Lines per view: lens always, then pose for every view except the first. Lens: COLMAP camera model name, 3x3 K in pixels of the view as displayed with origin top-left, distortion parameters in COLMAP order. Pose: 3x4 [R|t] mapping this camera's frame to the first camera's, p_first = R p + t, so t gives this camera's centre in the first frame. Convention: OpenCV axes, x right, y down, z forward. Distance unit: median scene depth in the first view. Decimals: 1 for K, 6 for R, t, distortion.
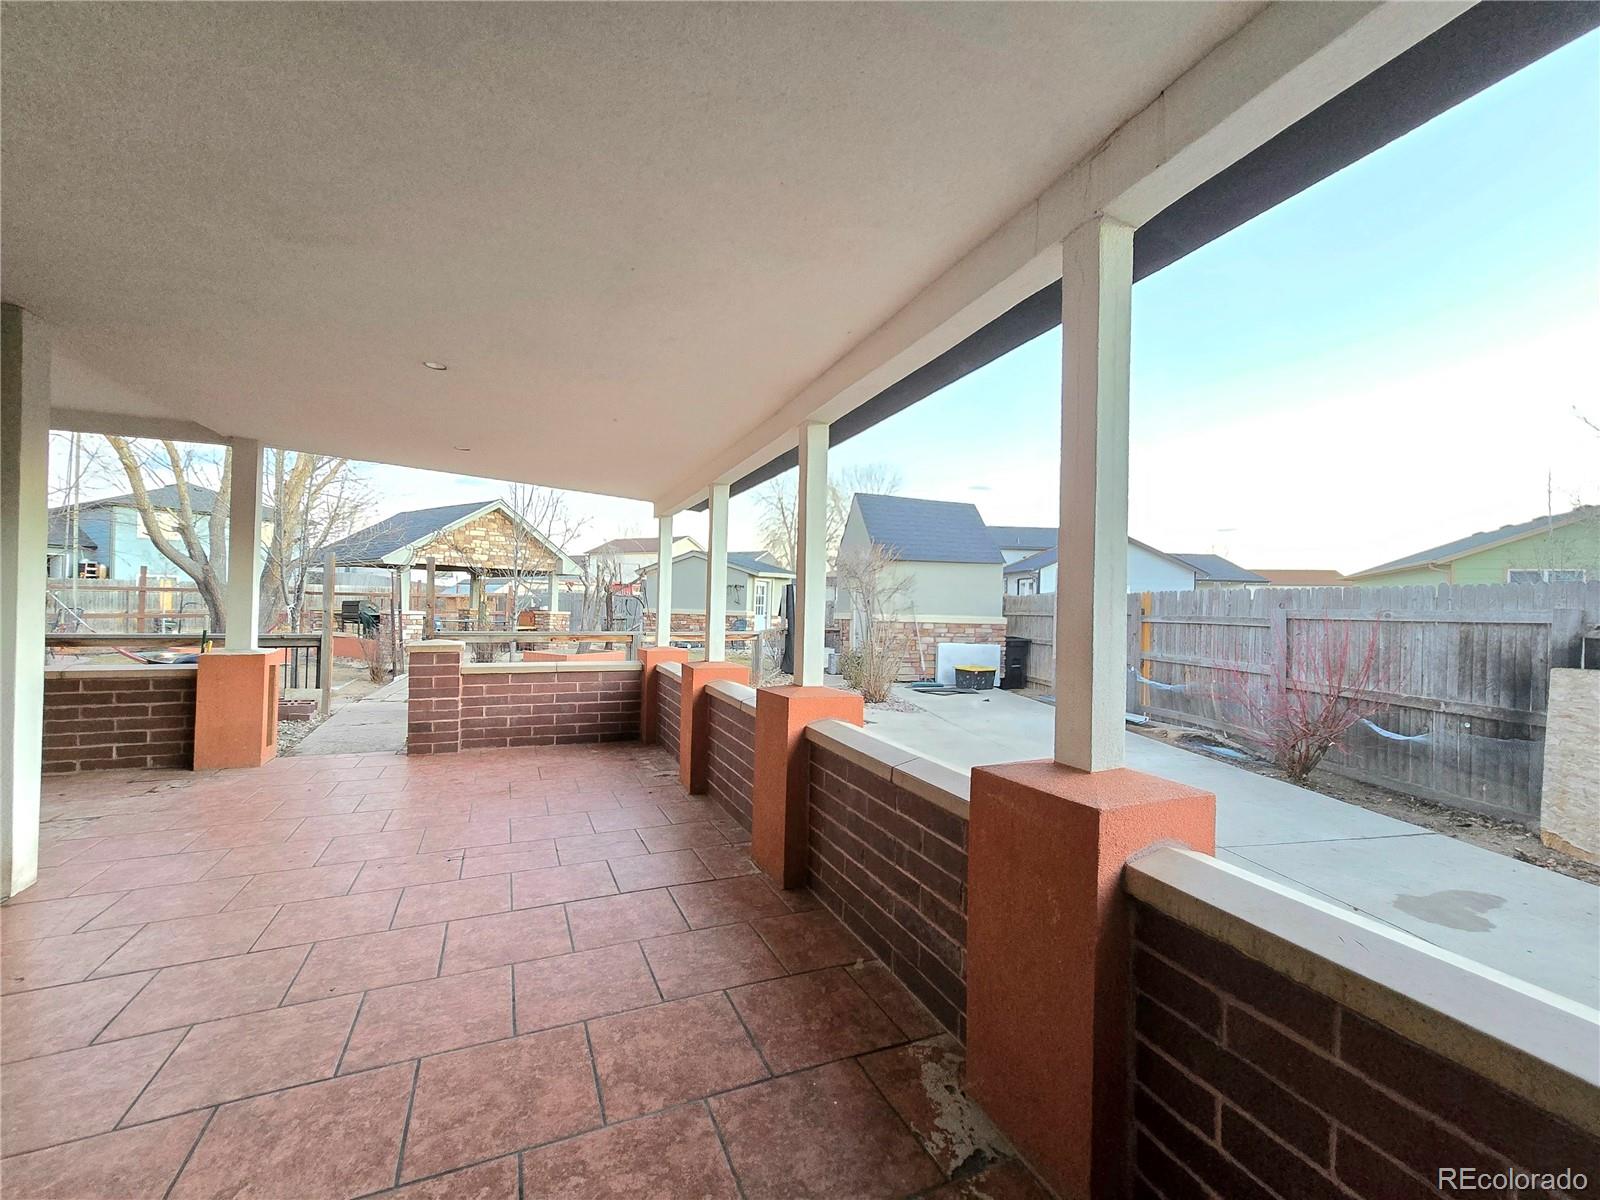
lens RADIAL K [[653.0, 0, 796.6], [0, 653.0, 598.9], [0, 0, 1]] dist [-0.005453, 0.002039]
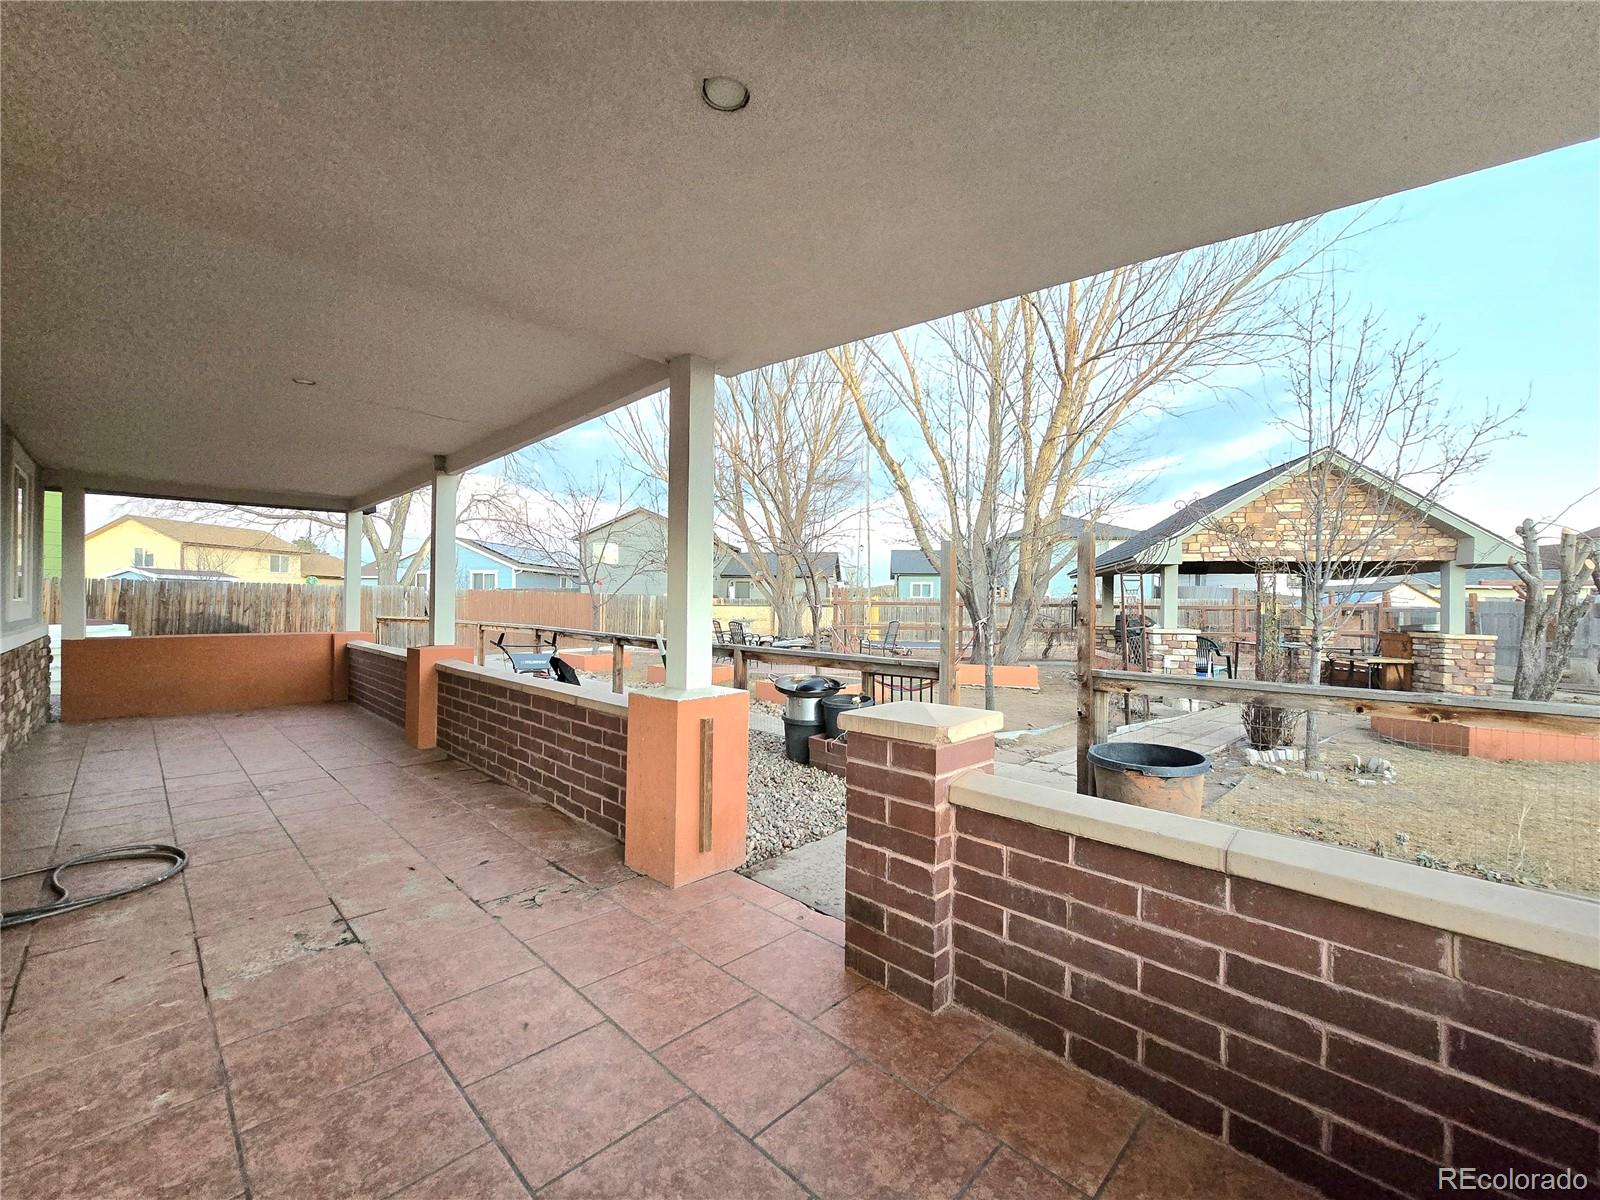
lens RADIAL K [[653.0, 0, 800.4], [0, 653.0, 601.2], [0, 0, 1]] dist [-0.005453, 0.002039]
pose [[0.374474, -0.021759, -0.926982, -0.095794], [0.002667, 0.999746, -0.022389, 0.003182], [0.927234, 0.005912, 0.374437, 0.385852]]
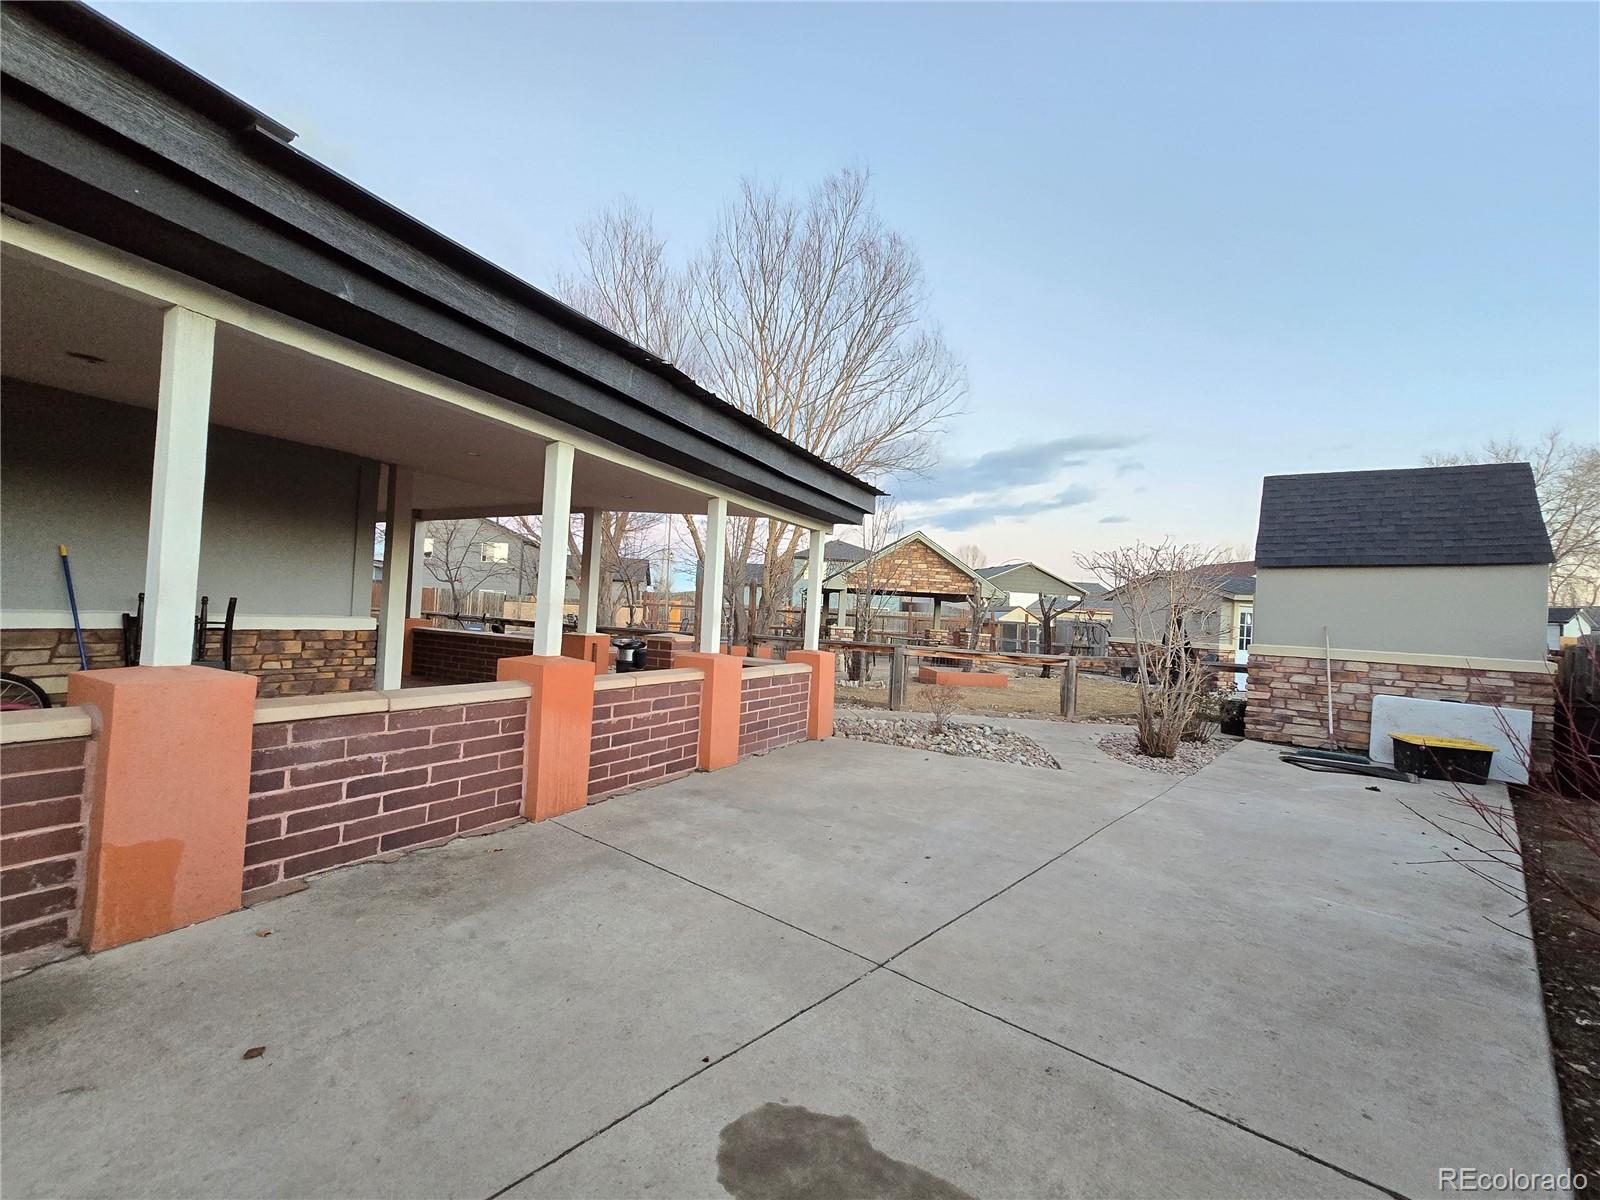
lens RADIAL K [[653.0, 0, 803.0], [0, 653.0, 598.1], [0, 0, 1]] dist [-0.005453, 0.002039]
pose [[0.625771, -0.011049, -0.779929, 0.360632], [-0.031008, 0.998757, -0.039027, 0.016169], [0.779390, 0.048606, 0.624650, 0.171220]]
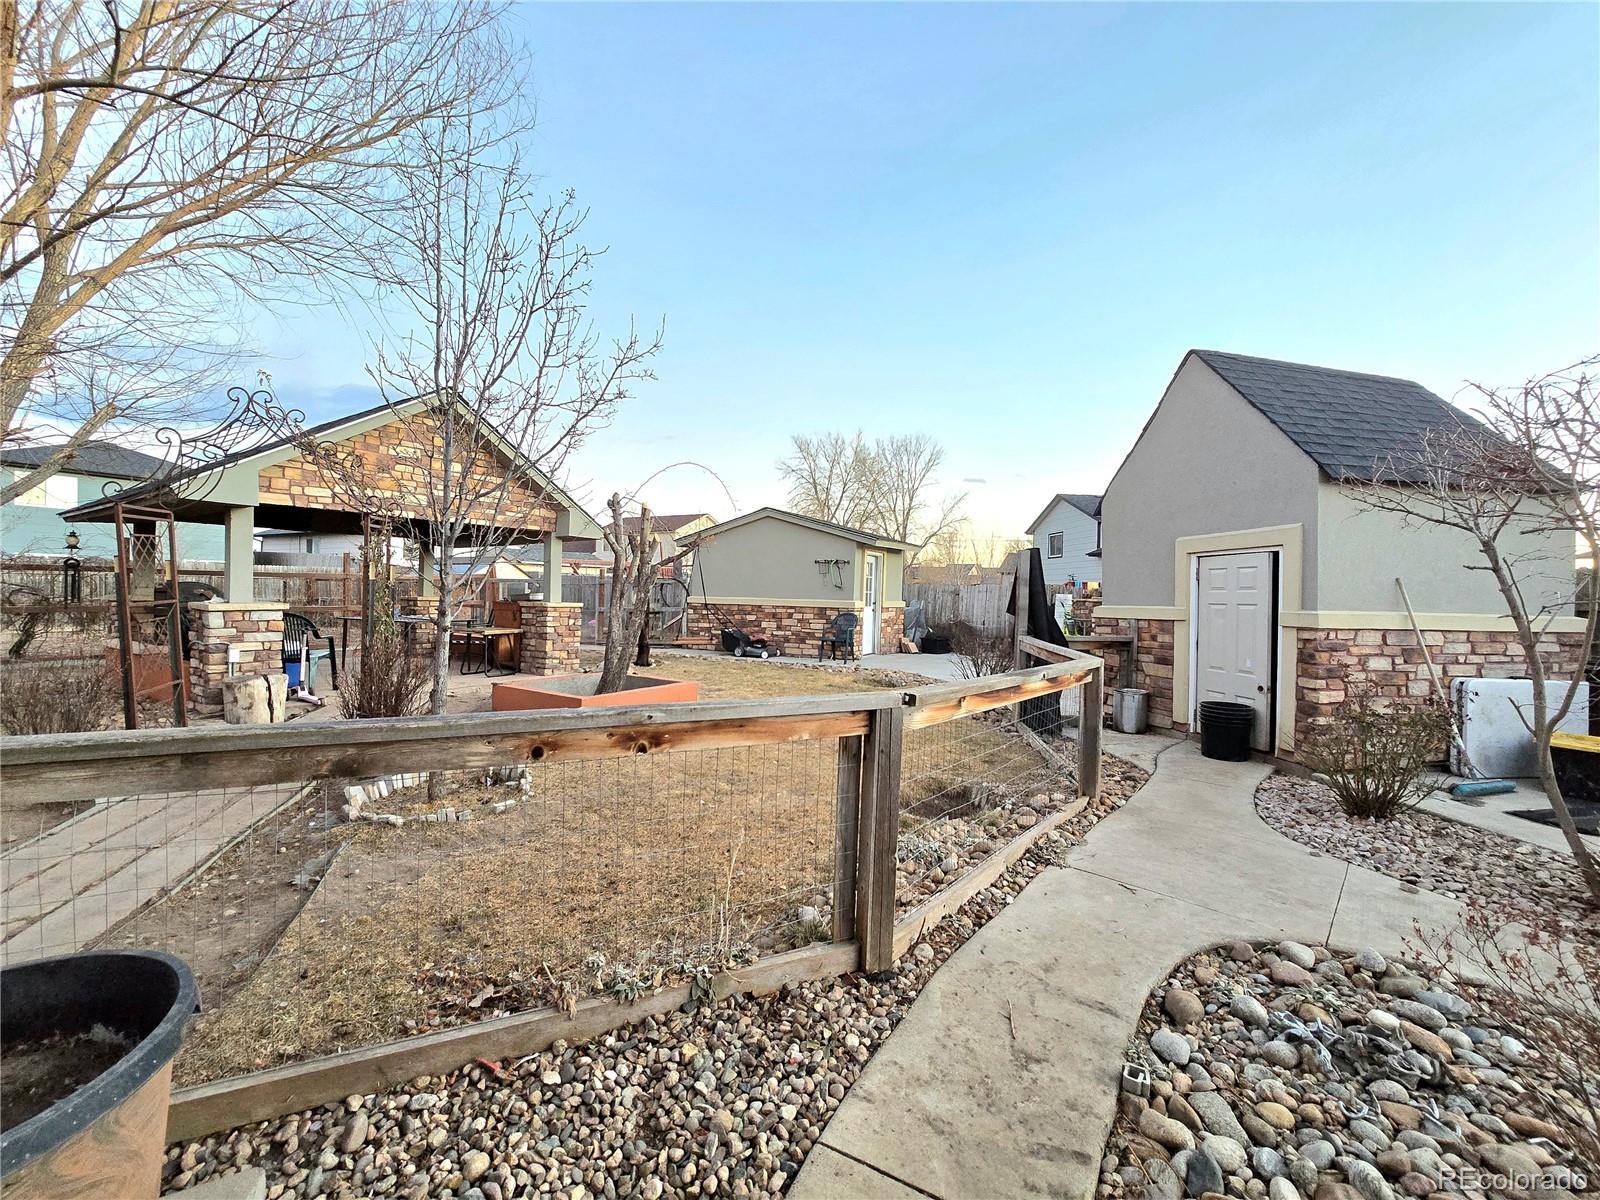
lens RADIAL K [[653.0, 0, 796.4], [0, 653.0, 601.9], [0, 0, 1]] dist [-0.005453, 0.002039]
pose [[0.999995, -0.001109, -0.002798, -0.211274], [0.001175, 0.999716, 0.023808, 0.007212], [0.002770, -0.023811, 0.999713, 0.574619]]
